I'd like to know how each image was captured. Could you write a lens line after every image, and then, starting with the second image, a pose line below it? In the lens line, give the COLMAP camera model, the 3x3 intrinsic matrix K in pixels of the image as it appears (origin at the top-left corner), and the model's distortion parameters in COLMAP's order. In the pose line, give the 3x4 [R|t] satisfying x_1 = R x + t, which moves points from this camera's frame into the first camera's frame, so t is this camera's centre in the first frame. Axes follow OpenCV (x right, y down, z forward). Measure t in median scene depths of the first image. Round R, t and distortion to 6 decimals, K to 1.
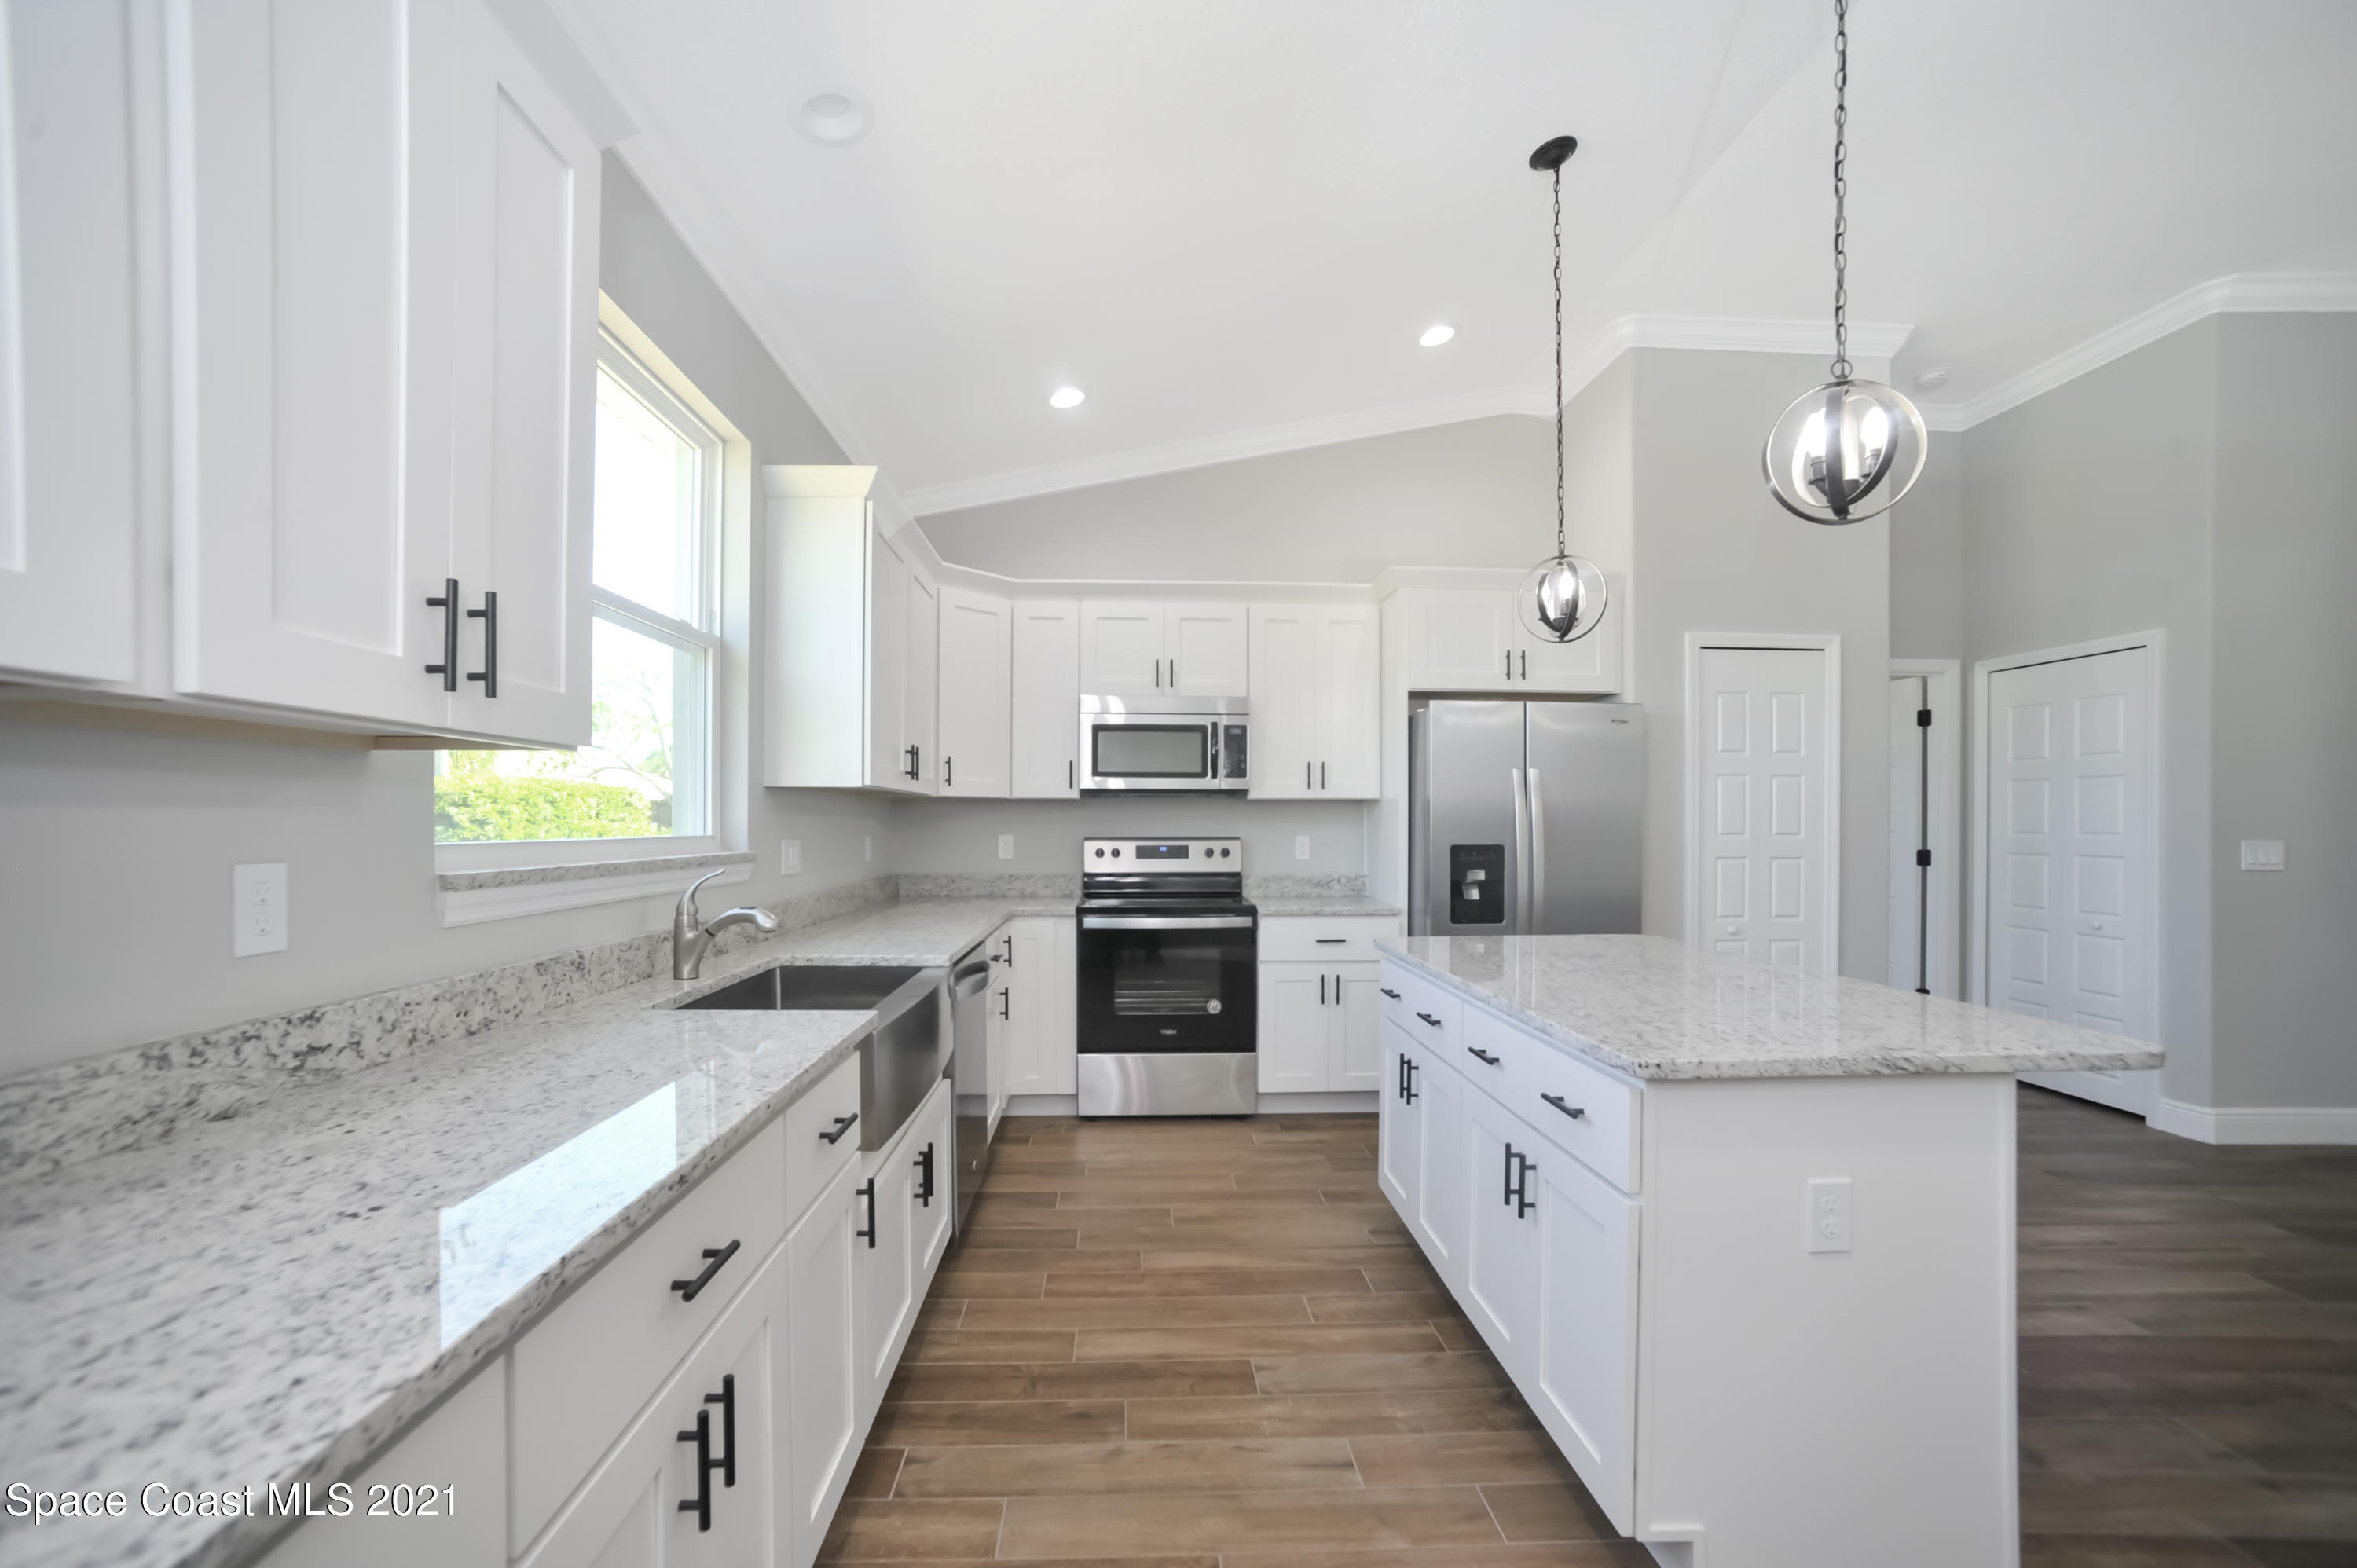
lens RADIAL K [[952.2, 0, 1158.6], [0, 952.2, 830.0], [0, 0, 1]] dist [-0.070122, 0.031881]
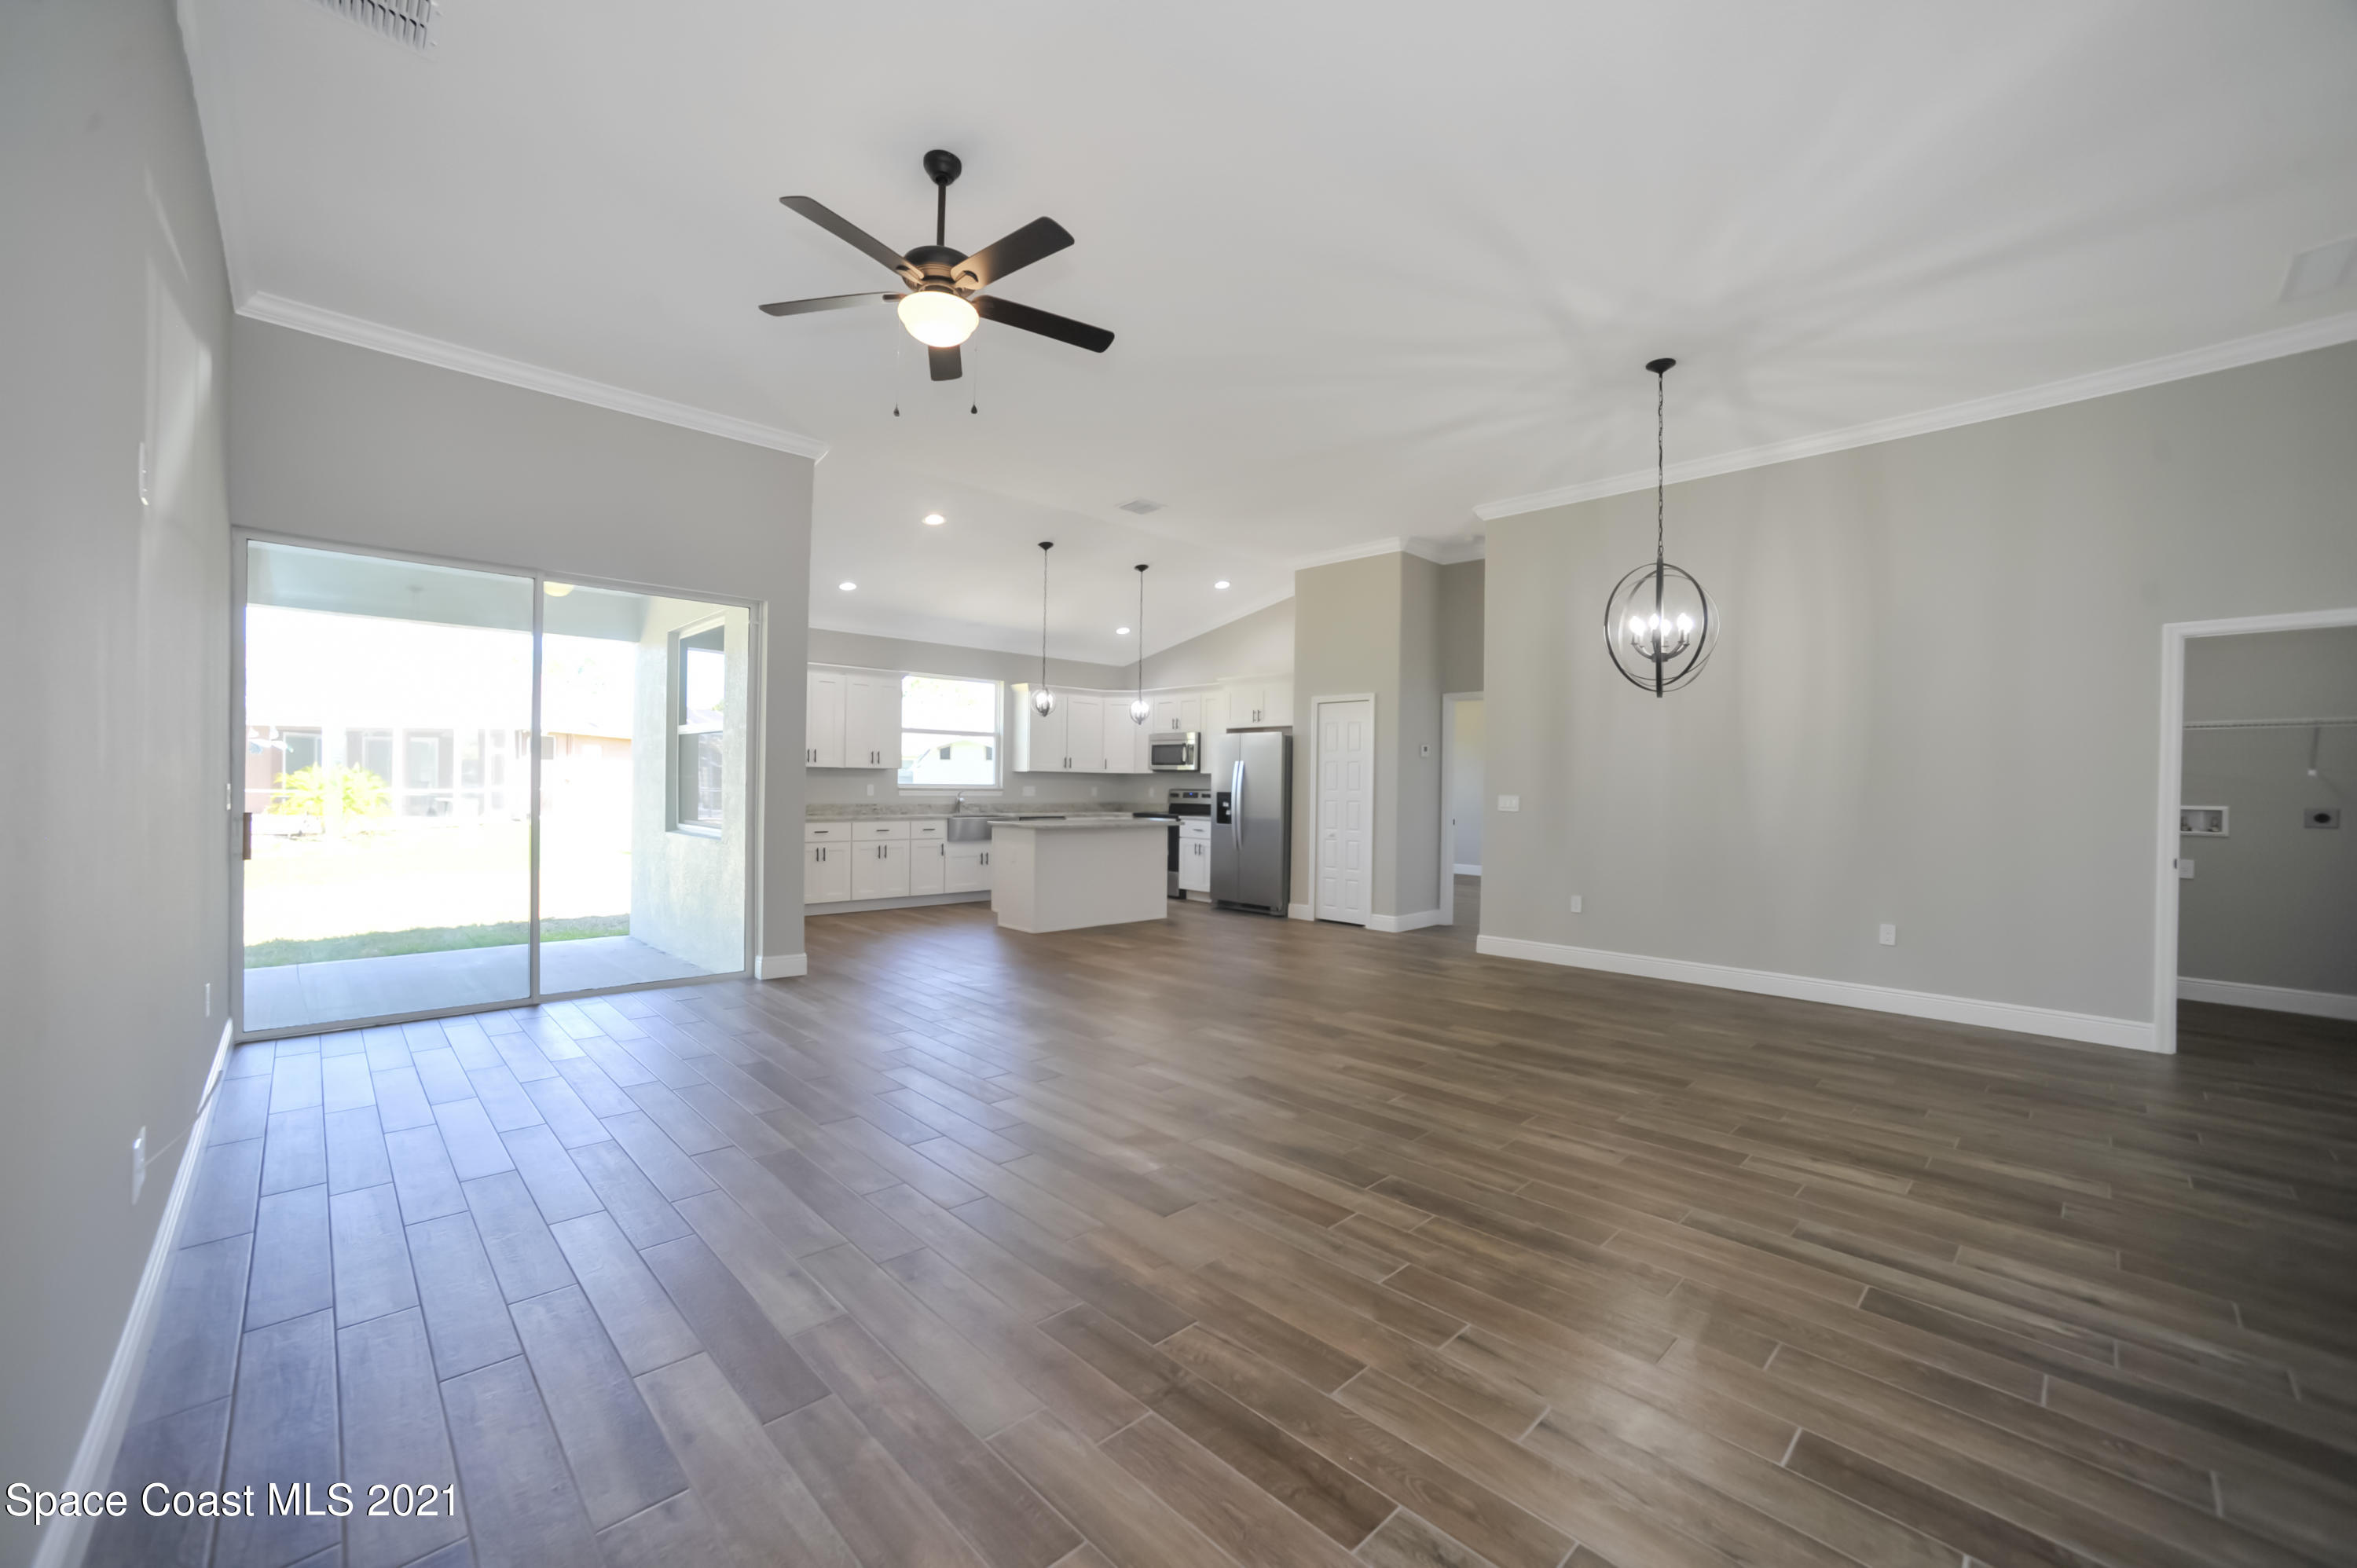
lens RADIAL K [[933.7, 0, 1166.9], [0, 933.7, 790.0], [0, 0, 1]] dist [-0.067124, 0.029707]
pose [[0.662983, 0.011533, -0.748545, 2.672794], [-0.017229, 0.999852, 0.000145, 0.015960], [0.748436, 0.012801, 0.663084, -0.952778]]
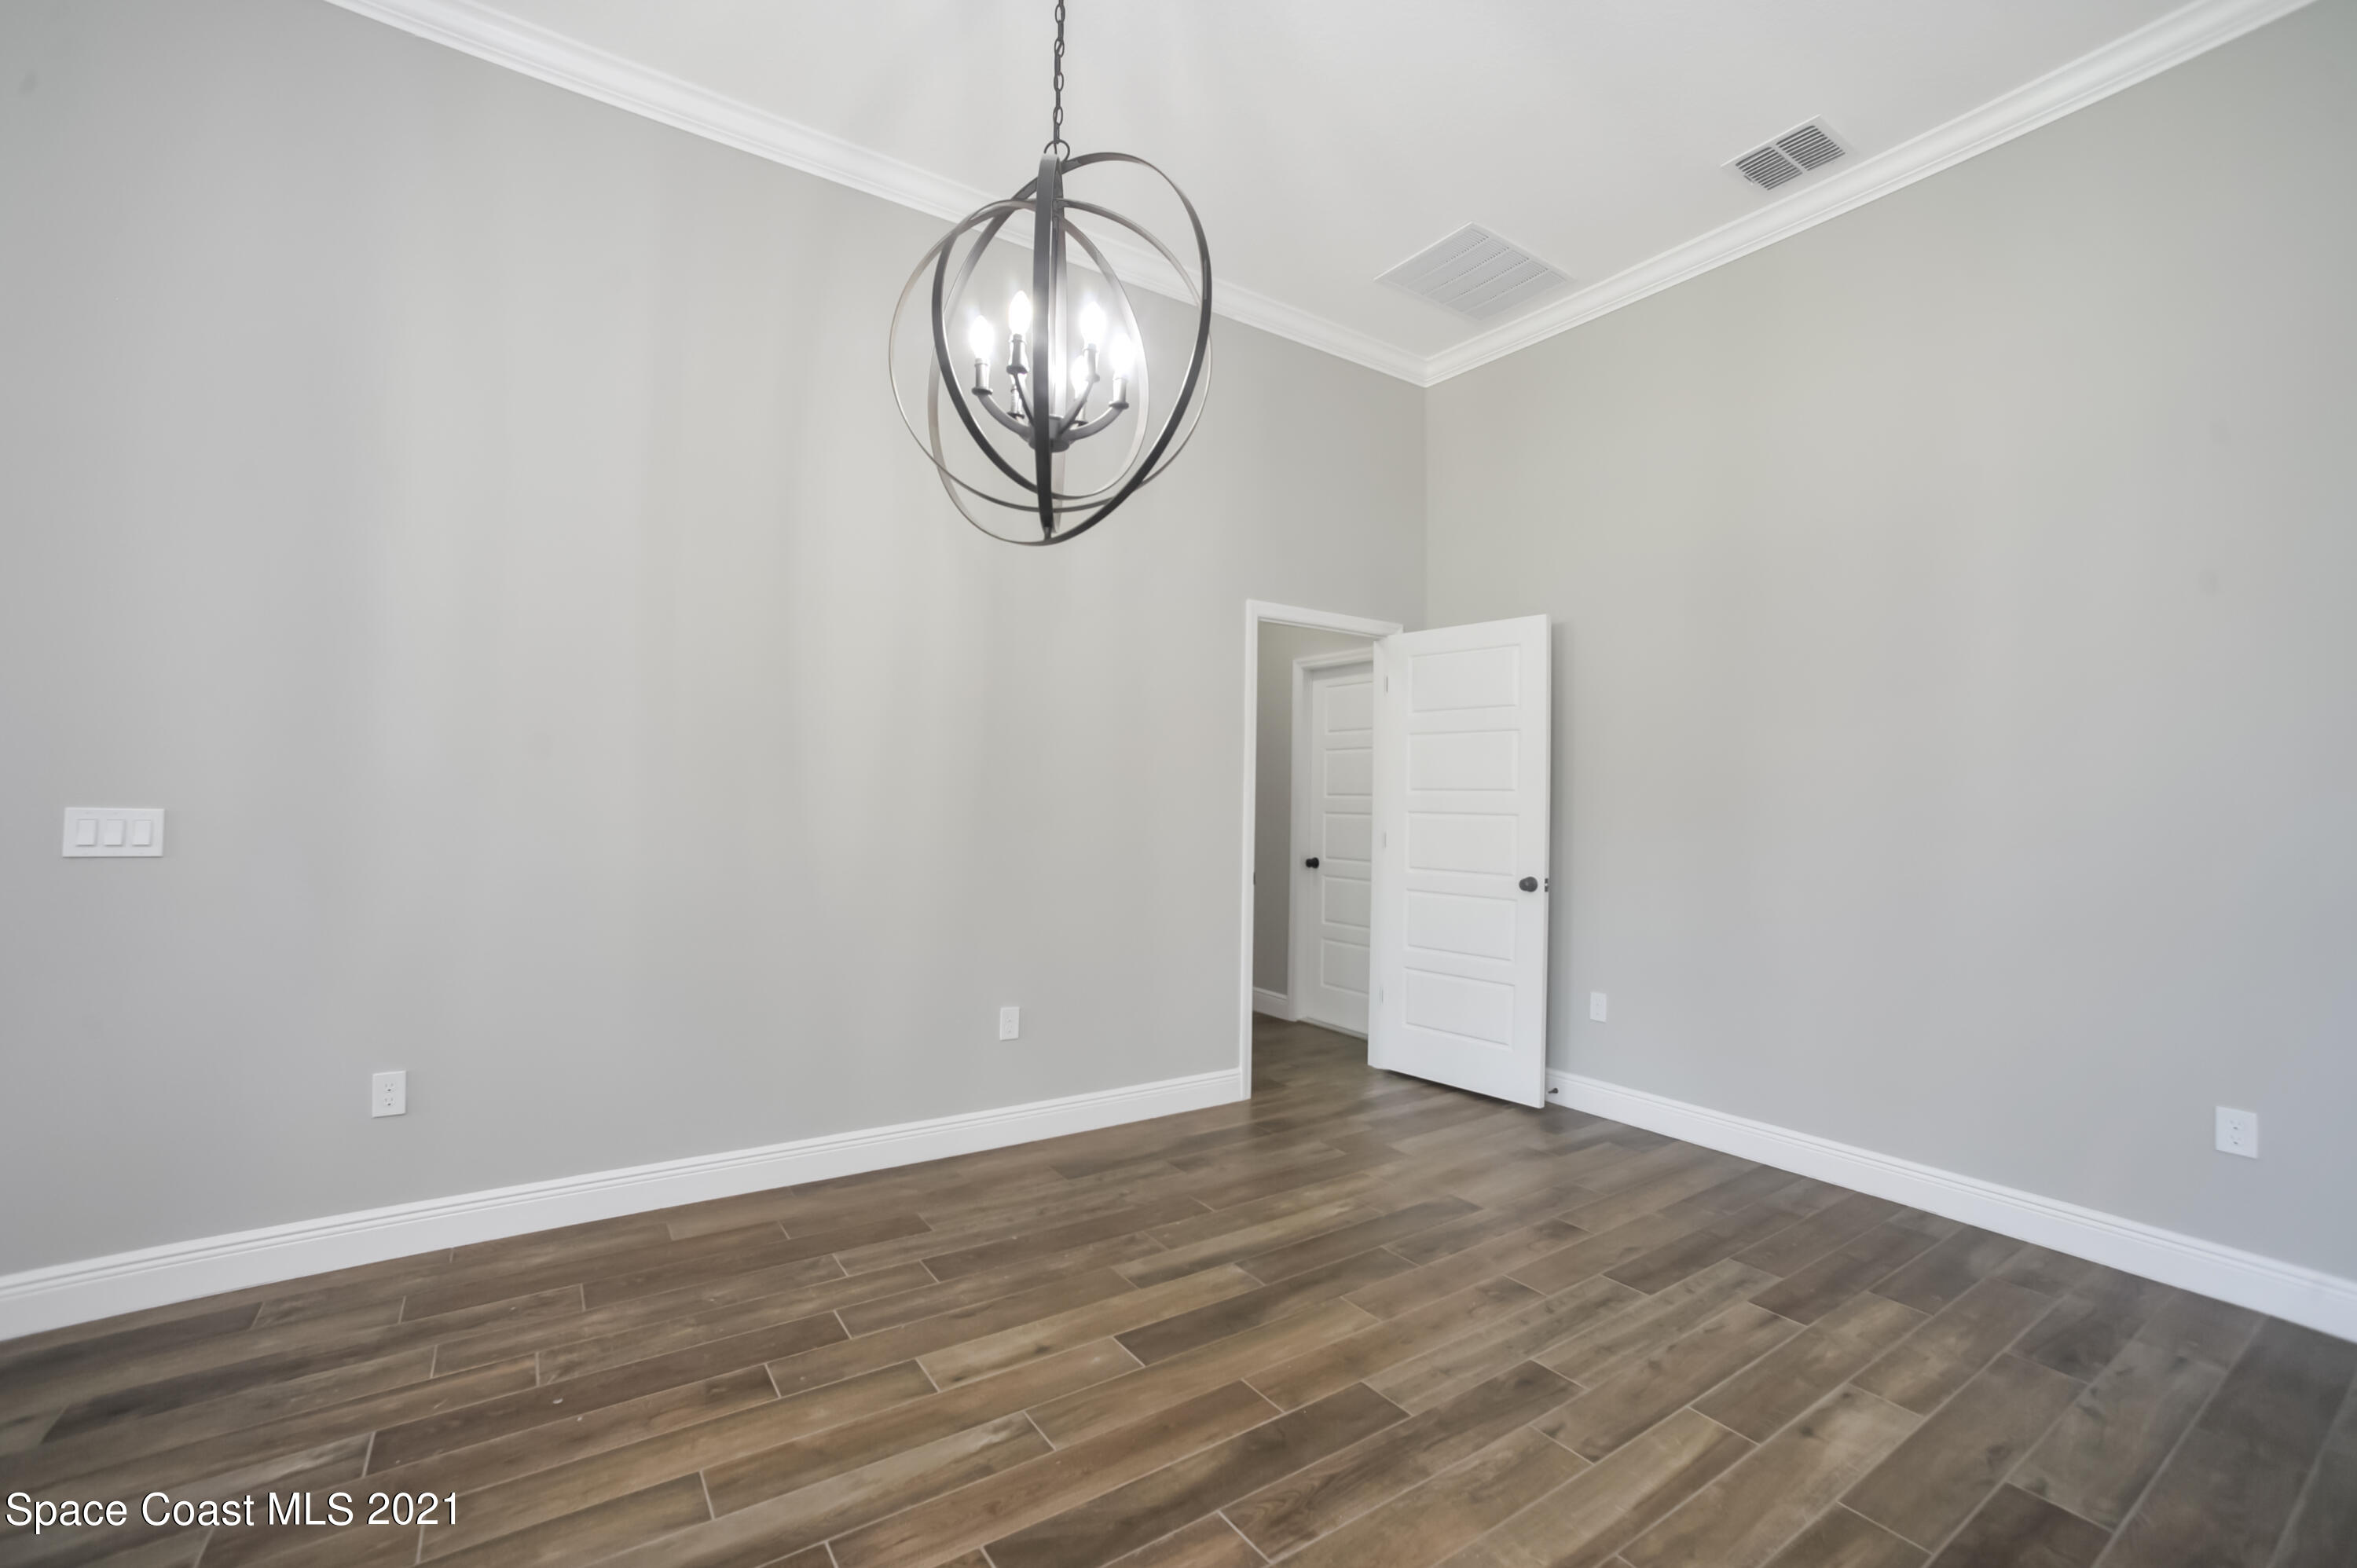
lens RADIAL K [[993.8, 0, 1164.6], [0, 993.8, 777.2], [0, 0, 1]] dist [-0.084828, 0.048611]
pose [[0.846822, 0.026243, 0.531228, 1.810829], [-0.012180, 0.999477, -0.029960, 0.008518], [-0.531736, 0.018900, 0.846699, 0.137220]]
